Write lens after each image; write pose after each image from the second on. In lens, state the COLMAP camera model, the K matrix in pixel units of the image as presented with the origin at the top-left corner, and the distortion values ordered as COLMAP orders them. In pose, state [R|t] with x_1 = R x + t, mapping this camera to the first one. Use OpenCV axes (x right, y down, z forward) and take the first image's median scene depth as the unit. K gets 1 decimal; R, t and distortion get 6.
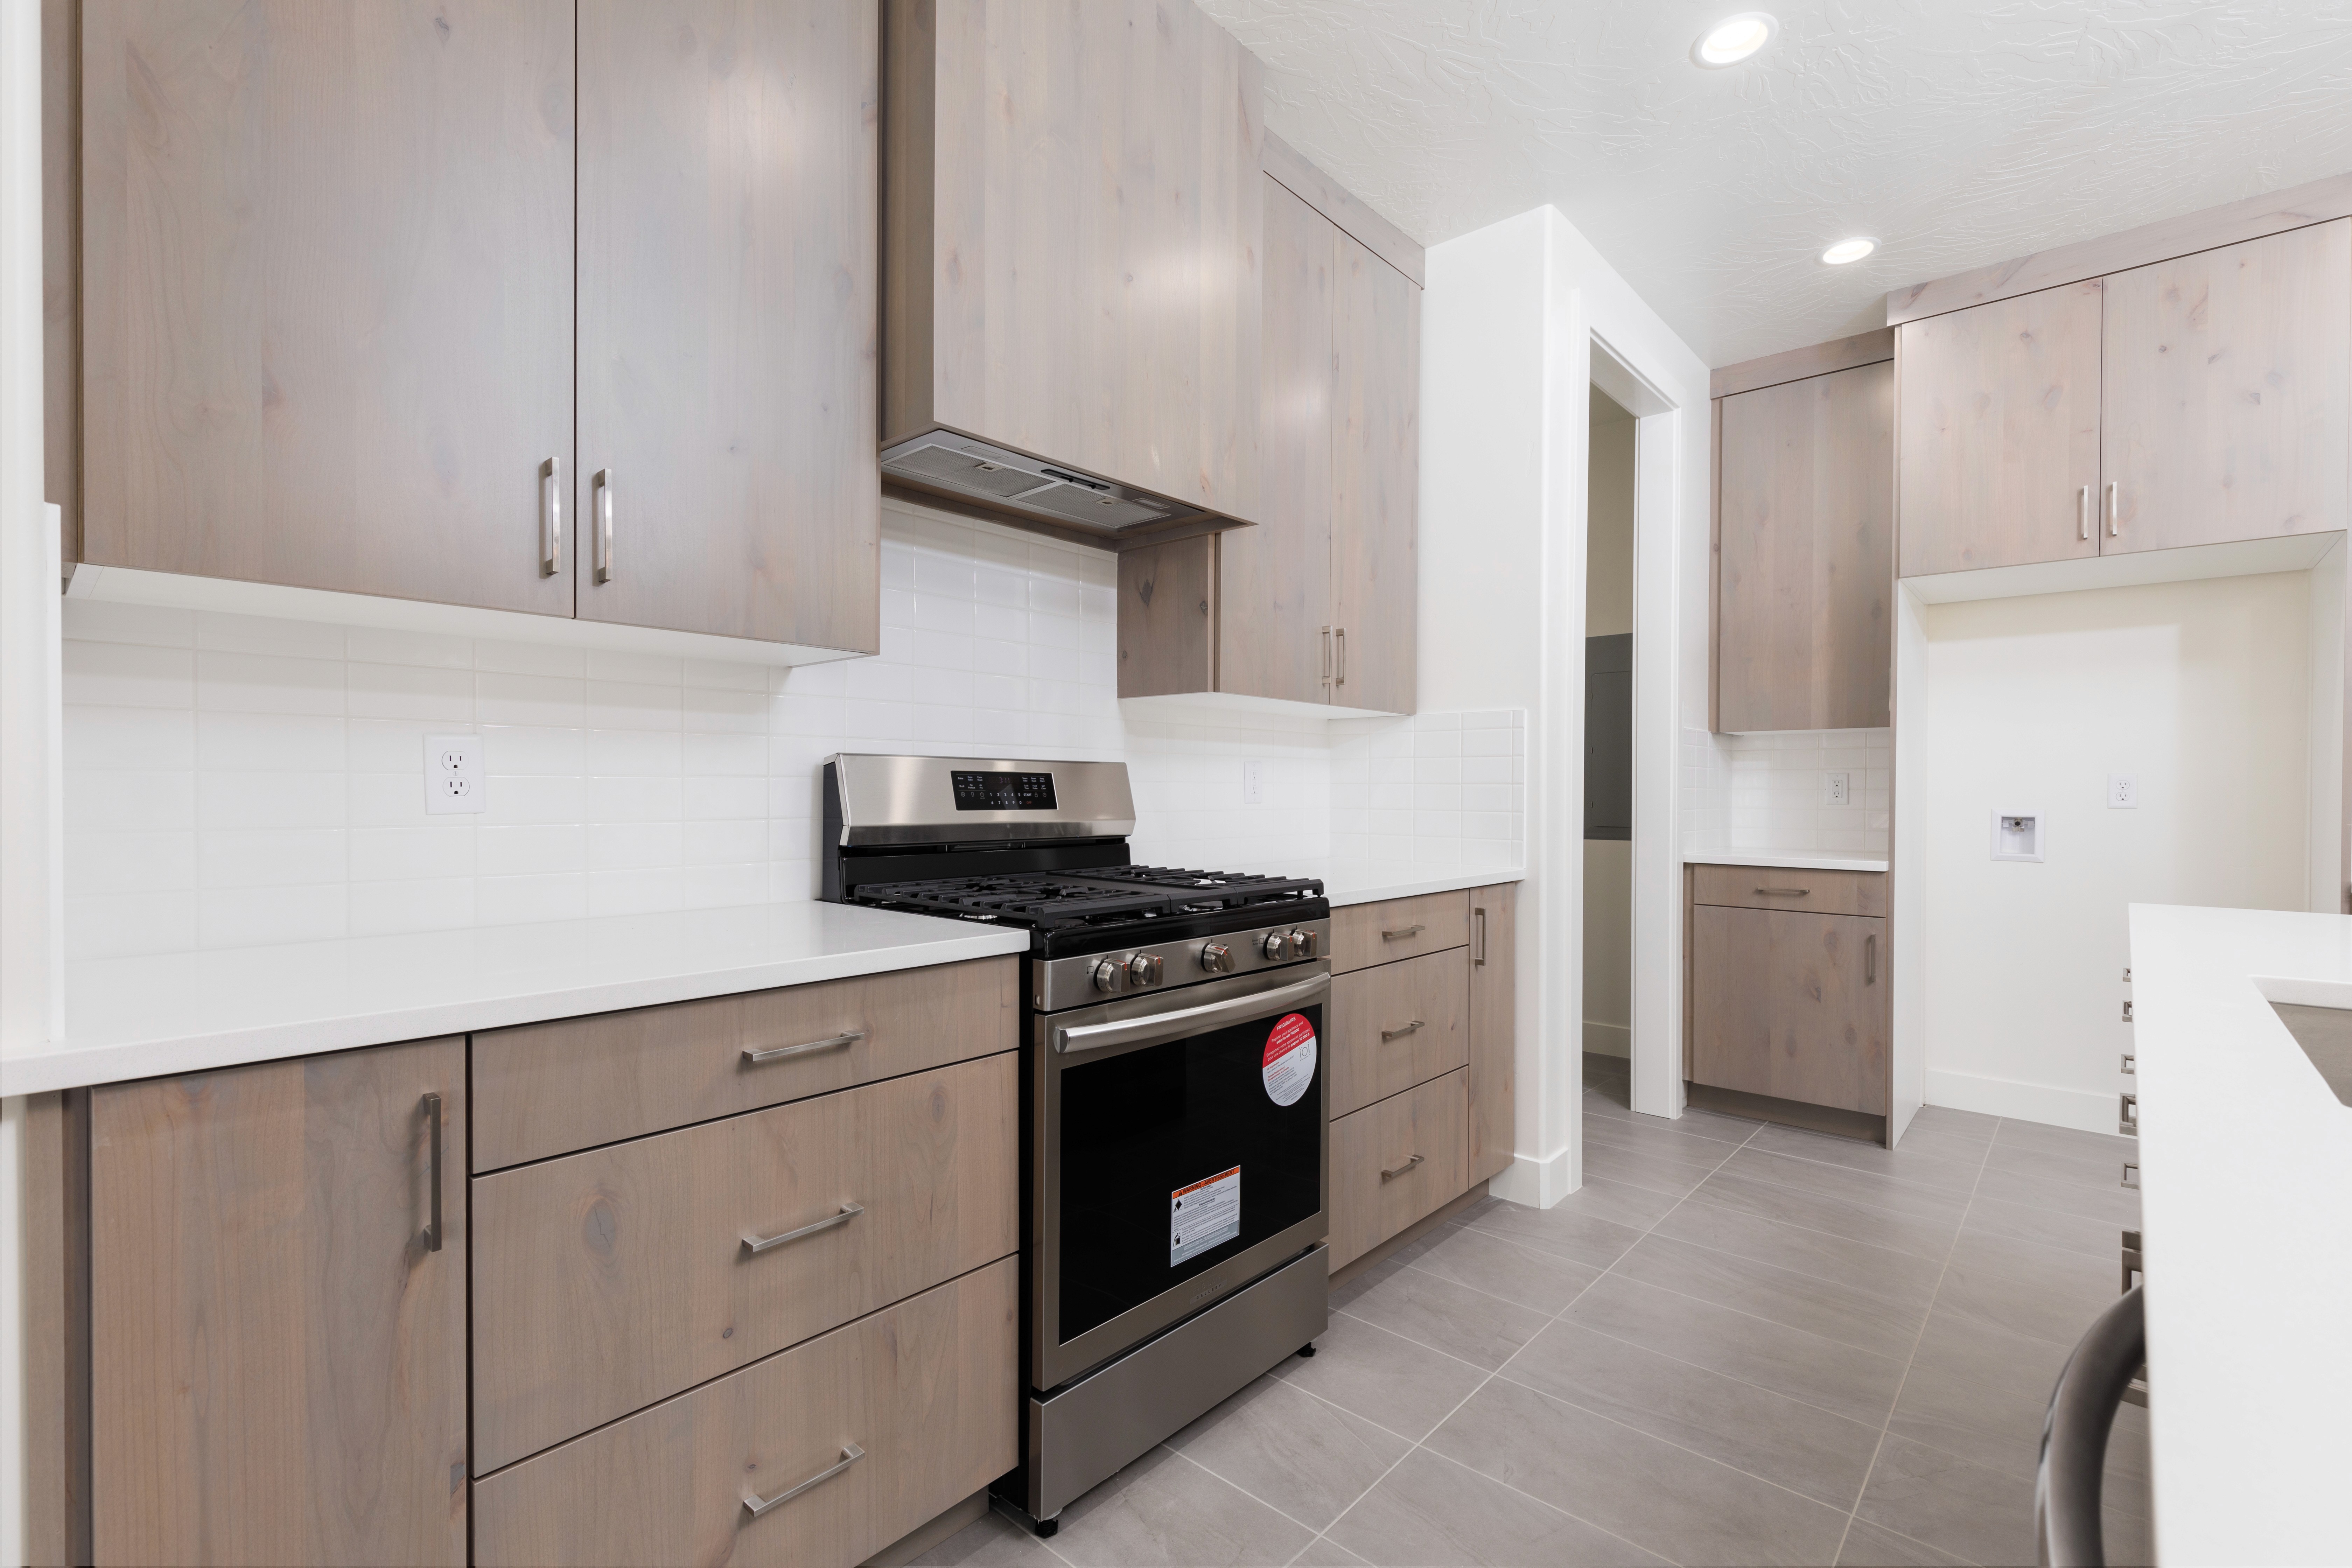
lens RADIAL K [[1050.3, 0, 1193.5], [0, 1050.3, 795.1], [0, 0, 1]] dist [0.007636, -0.001323]
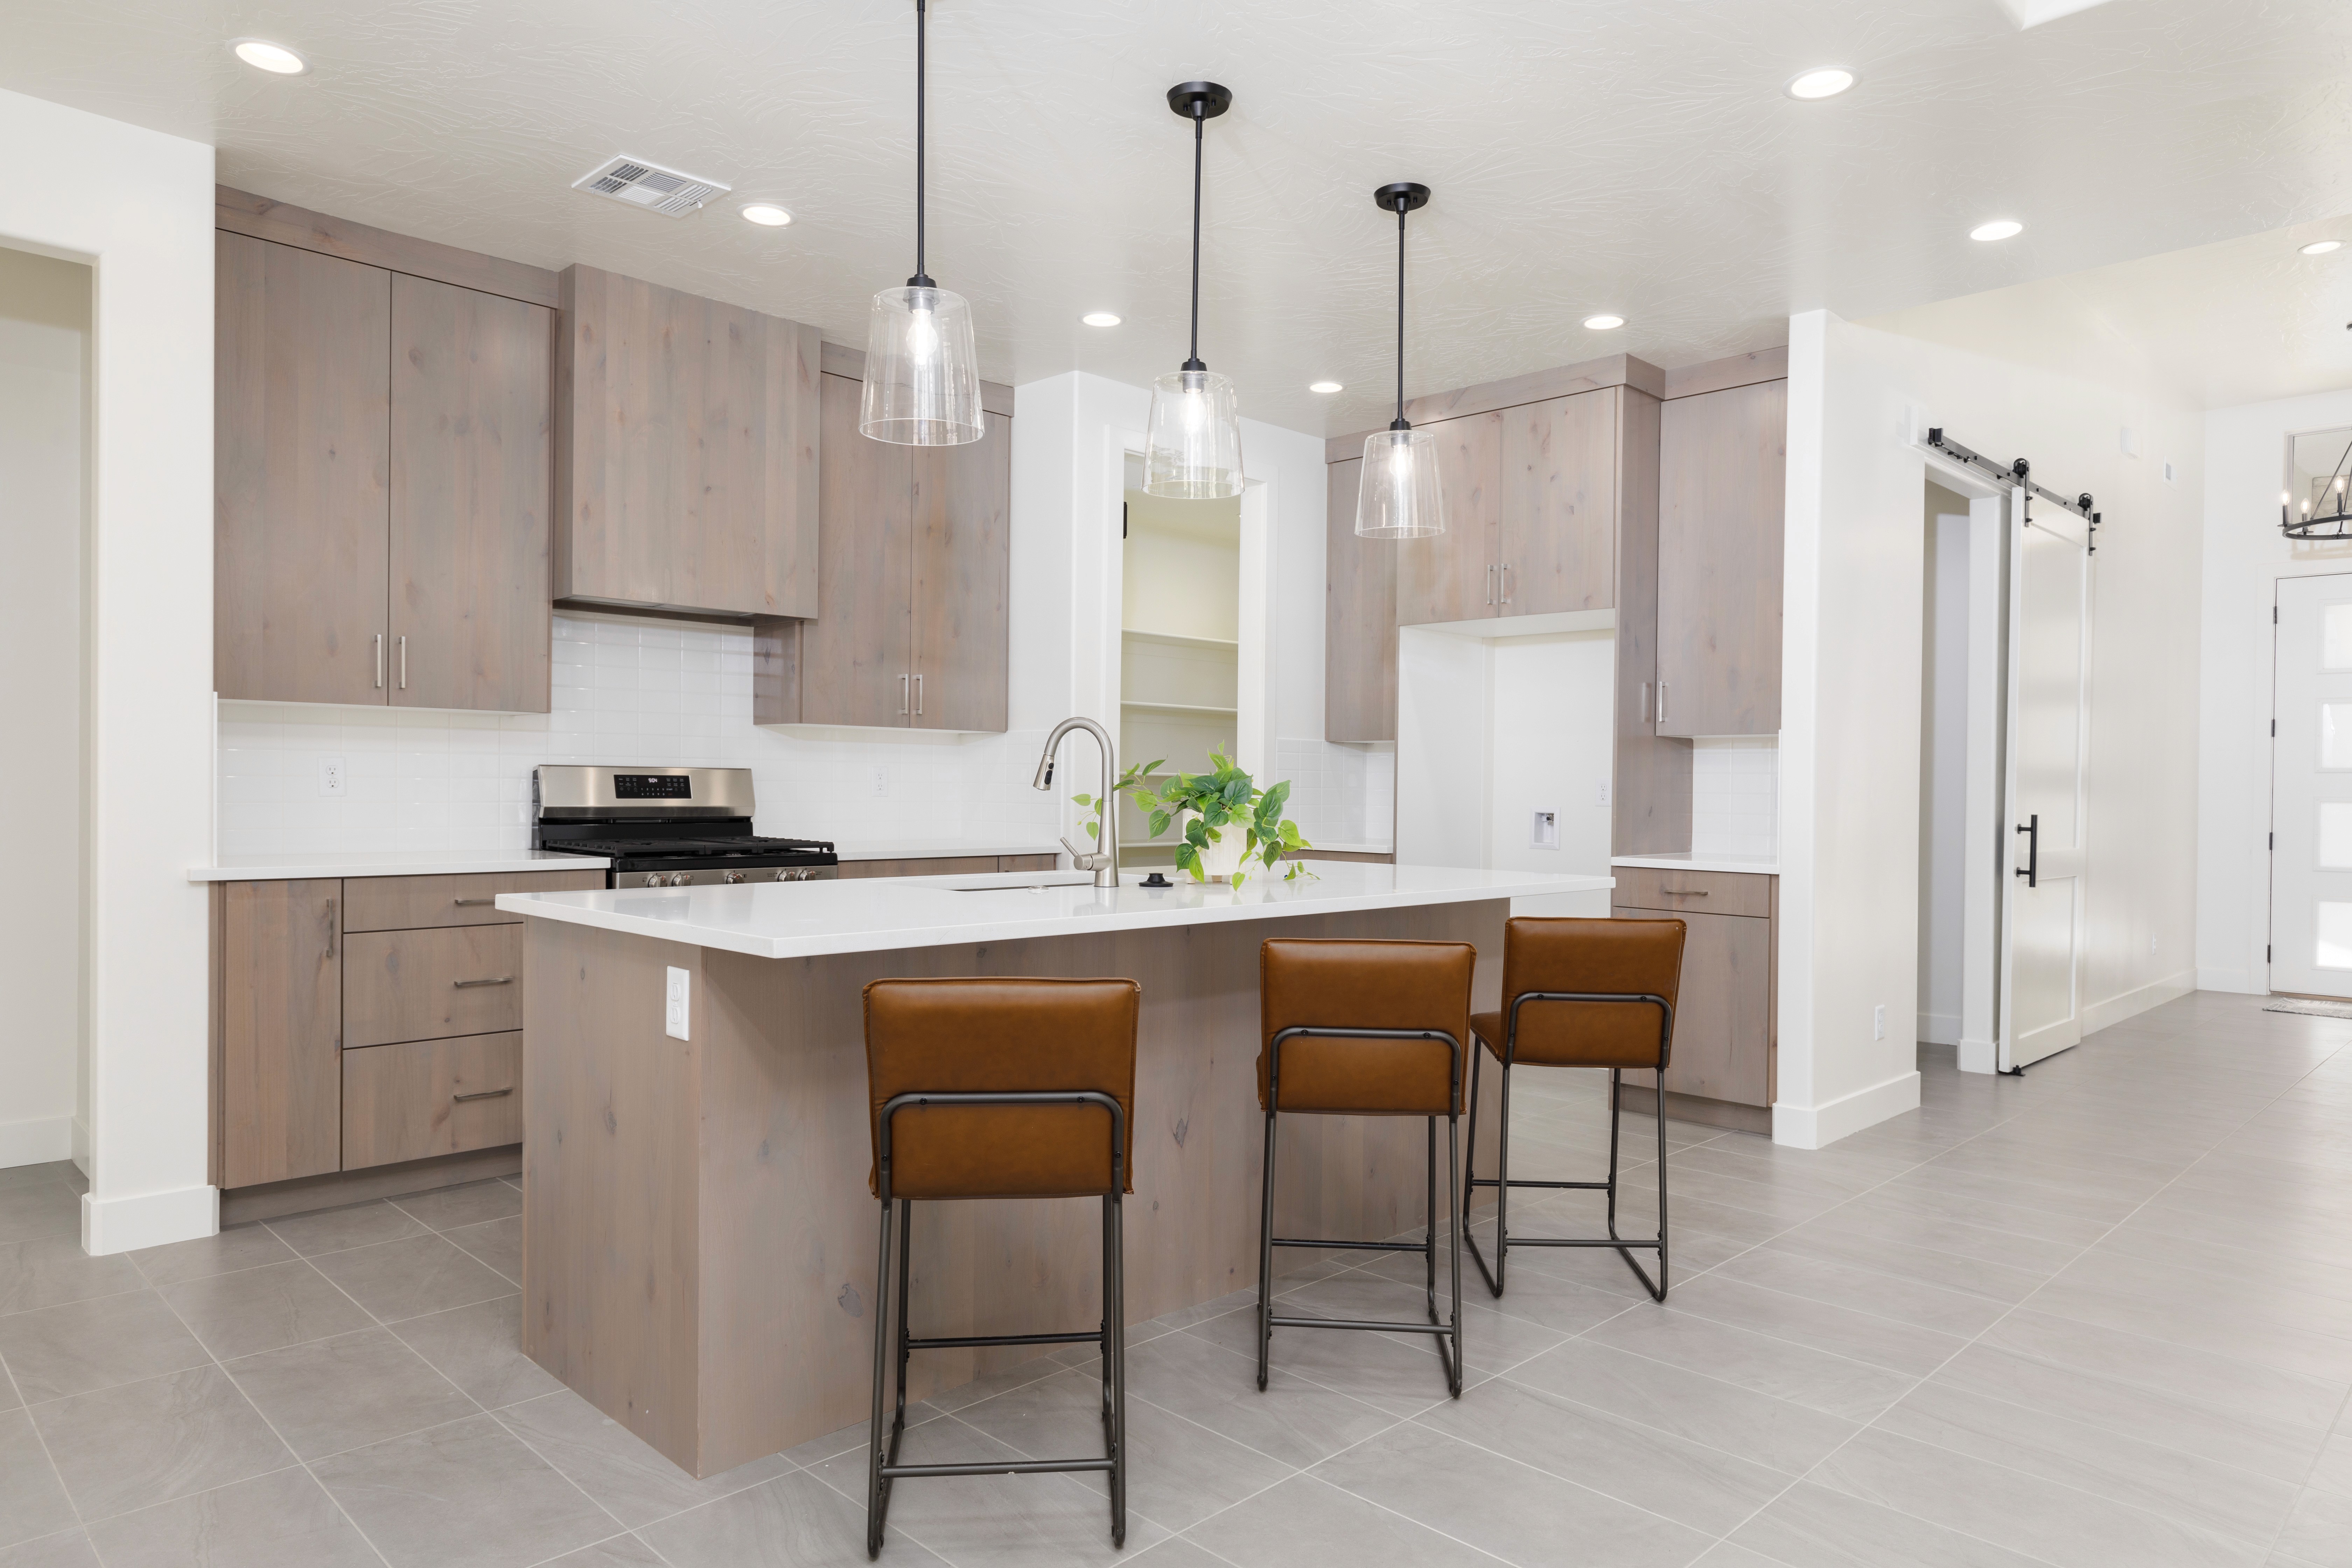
lens RADIAL K [[1454.3, 0, 1183.4], [0, 1454.3, 791.0], [0, 0, 1]] dist [0.004524, -0.001270]
pose [[0.998071, 0.005758, -0.061815, 0.749979], [-0.005849, 0.999982, -0.001279, 0.000590], [0.061807, 0.001638, 0.998087, -1.148840]]
